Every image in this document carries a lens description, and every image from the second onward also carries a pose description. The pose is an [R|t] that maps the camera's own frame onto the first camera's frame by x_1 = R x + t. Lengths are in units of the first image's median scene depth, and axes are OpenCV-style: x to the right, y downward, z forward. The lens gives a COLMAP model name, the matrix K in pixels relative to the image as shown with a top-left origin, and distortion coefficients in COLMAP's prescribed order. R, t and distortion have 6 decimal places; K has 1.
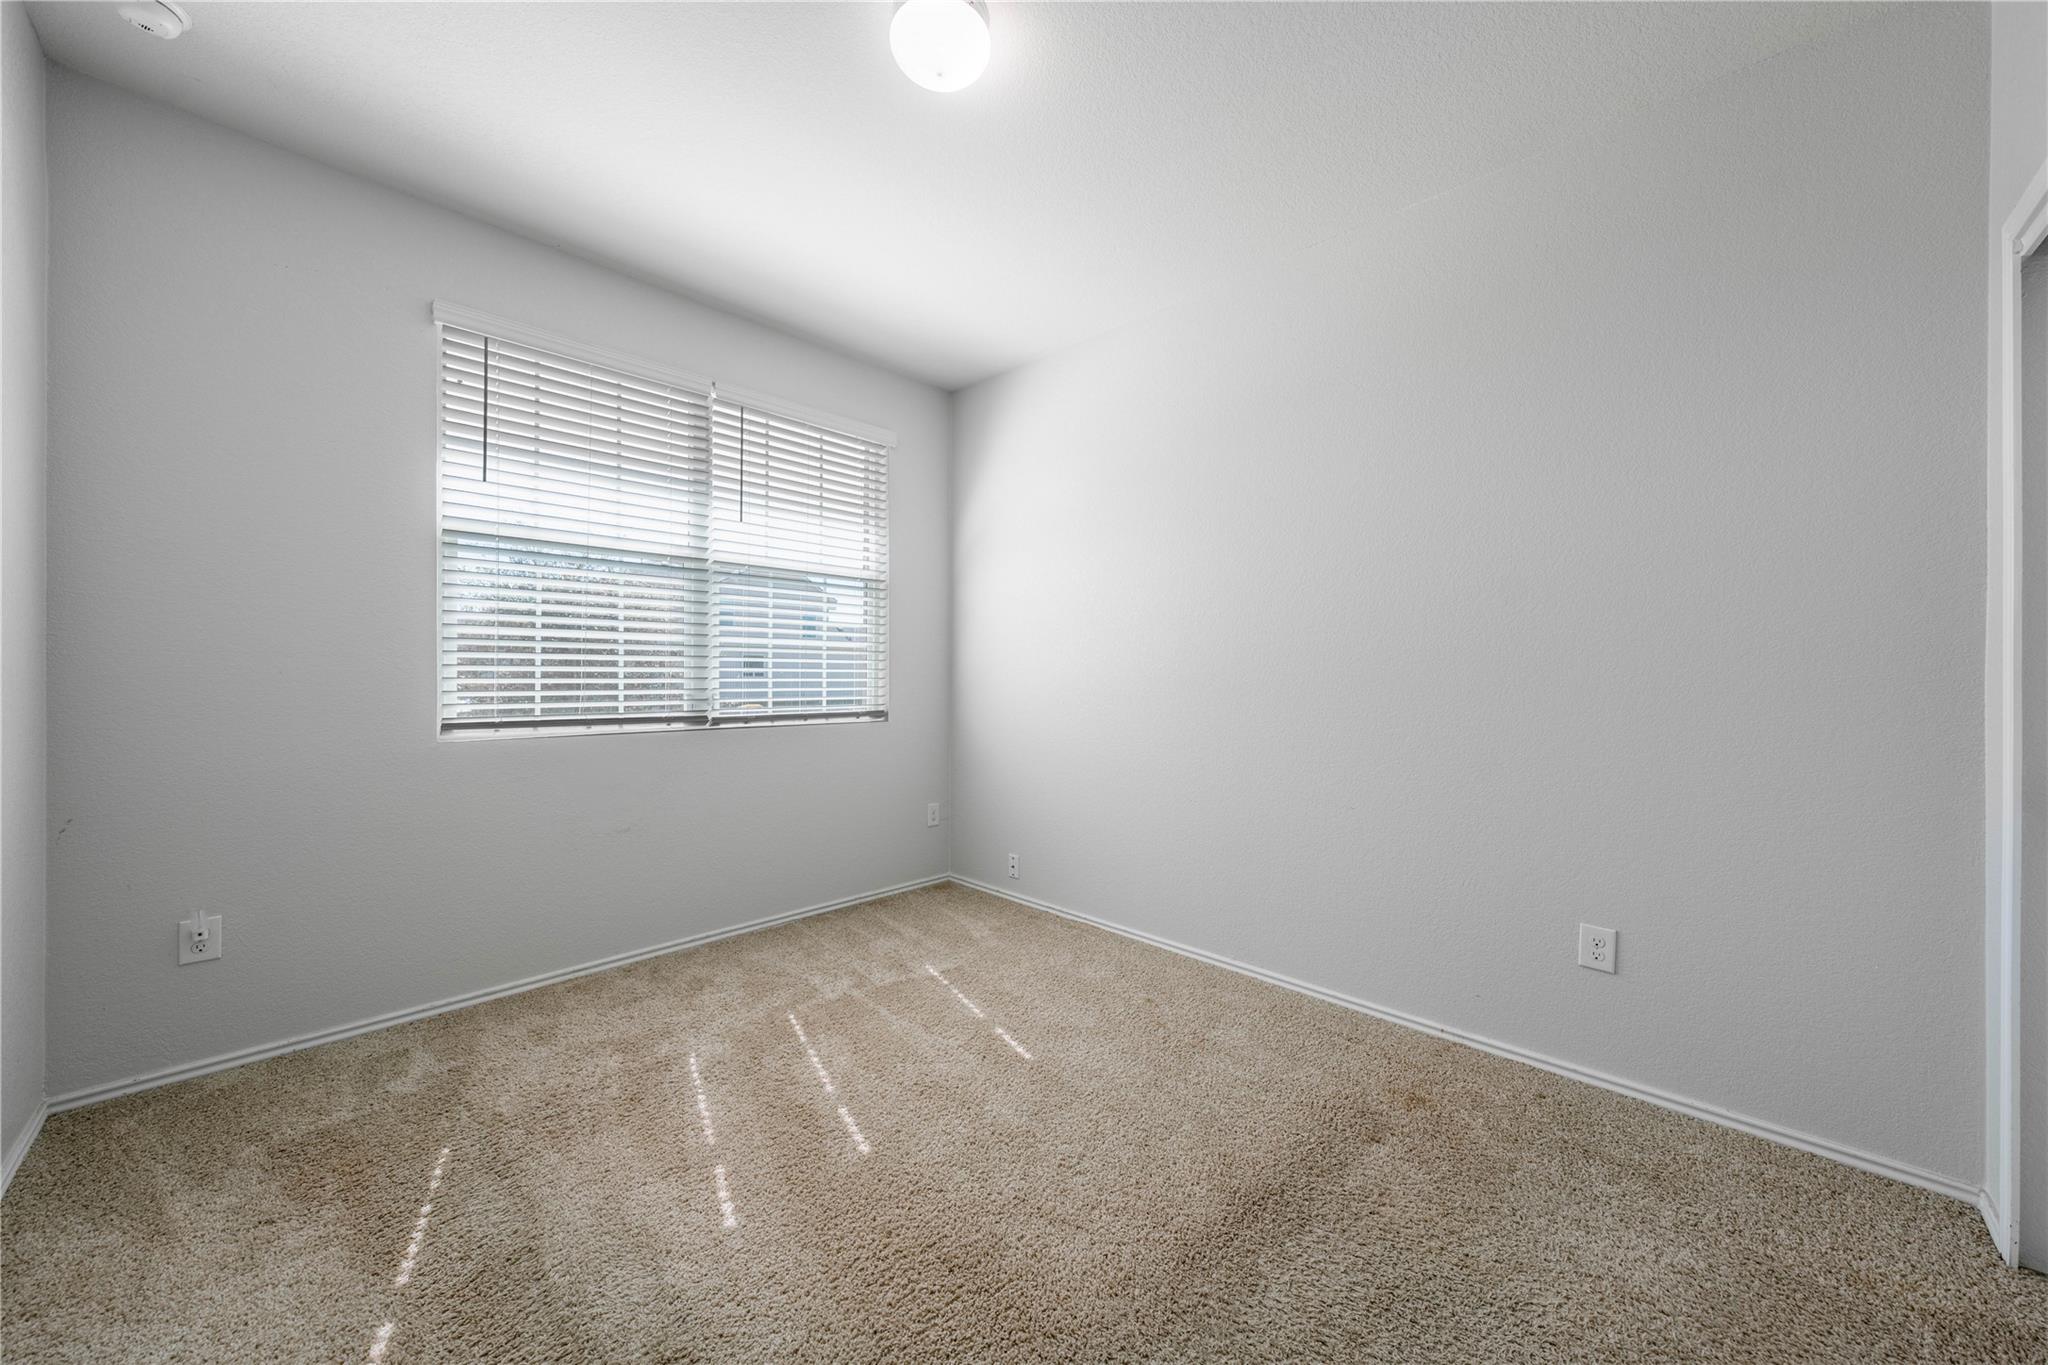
lens RADIAL K [[709.6, 0, 1024.0], [0, 709.6, 682.5], [0, 0, 1]] dist [-0.000295, 0.000014]
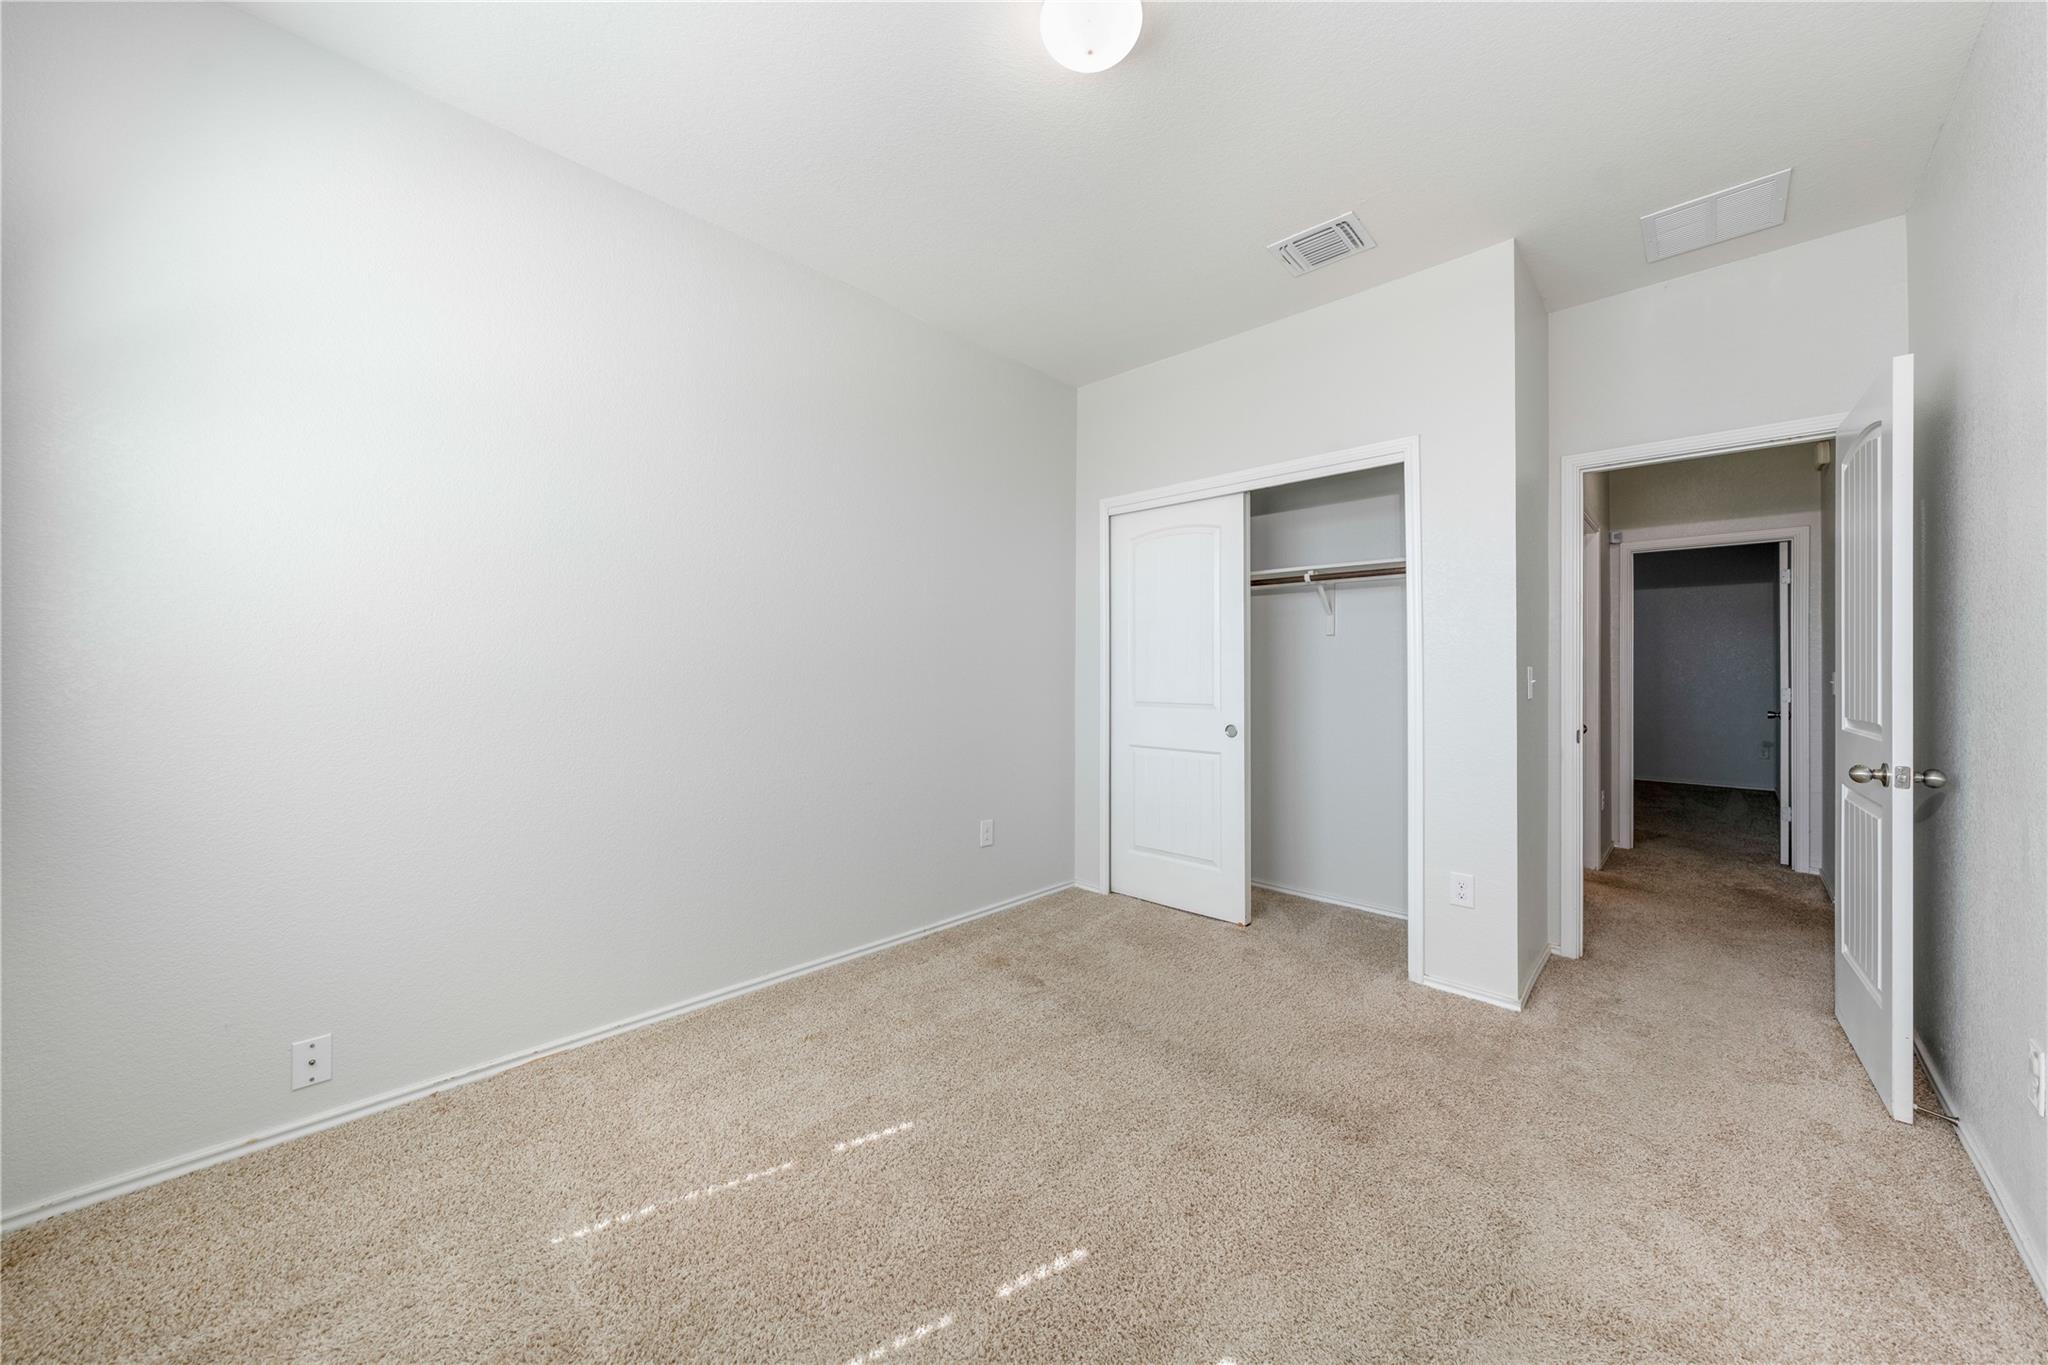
lens RADIAL K [[709.6, 0, 1024.0], [0, 709.6, 682.5], [0, 0, 1]] dist [-0.000295, 0.000014]
pose [[-0.028342, 0.000104, 0.999598, -0.557470], [-0.001292, 0.999999, -0.000140, 0.007604], [-0.999597, -0.001295, -0.028342, 0.600322]]
